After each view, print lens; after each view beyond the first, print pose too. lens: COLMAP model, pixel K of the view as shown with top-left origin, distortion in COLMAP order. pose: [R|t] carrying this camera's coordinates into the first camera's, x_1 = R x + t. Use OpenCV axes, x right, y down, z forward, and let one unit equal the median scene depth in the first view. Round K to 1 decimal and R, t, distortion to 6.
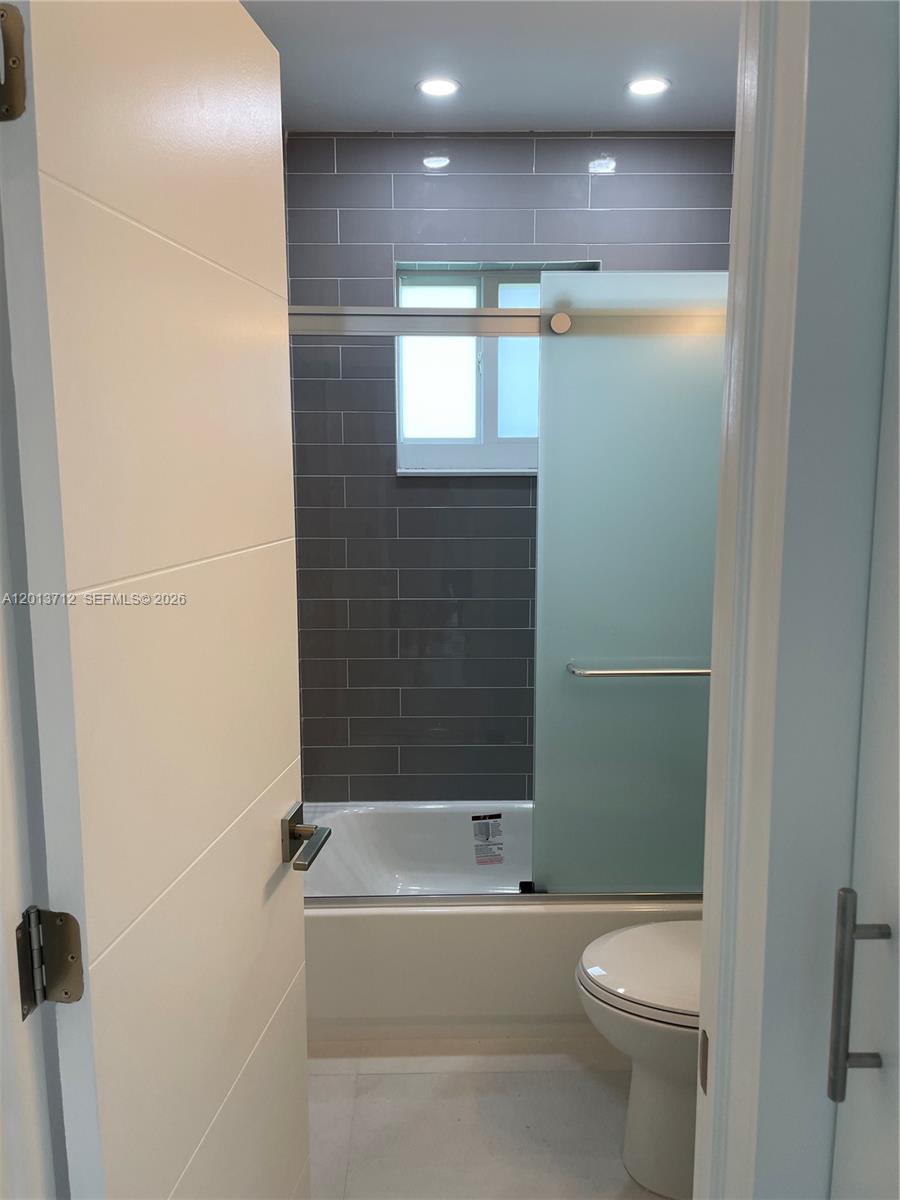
lens RADIAL K [[909.2, 0, 449.8], [0, 909.2, 579.5], [0, 0, 1]] dist [0.084093, -0.102157]
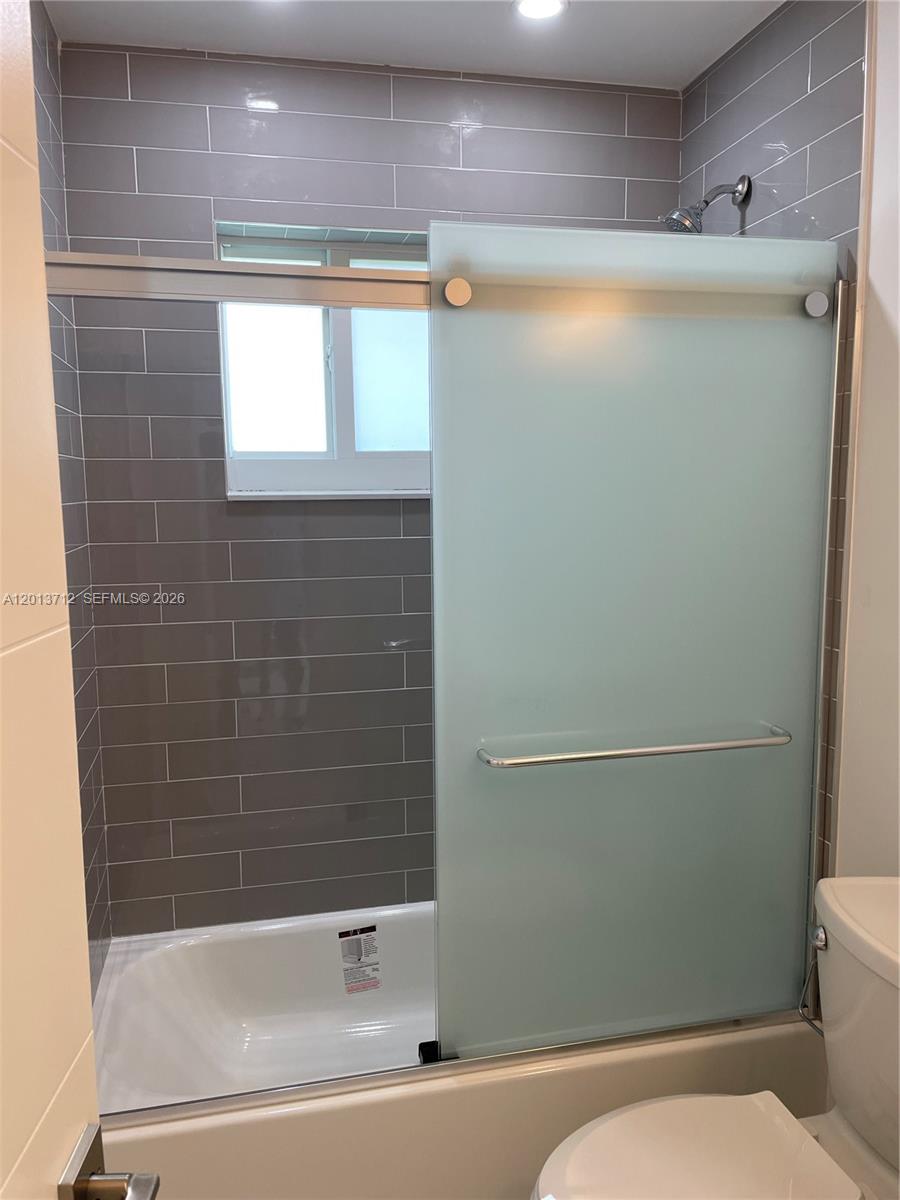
lens RADIAL K [[909.2, 0, 449.7], [0, 909.2, 594.1], [0, 0, 1]] dist [0.084093, -0.102157]
pose [[0.980128, -0.032029, 0.195764, -0.027895], [0.033572, 0.999426, -0.004567, -0.024820], [-0.195505, 0.011048, 0.980640, 0.207708]]
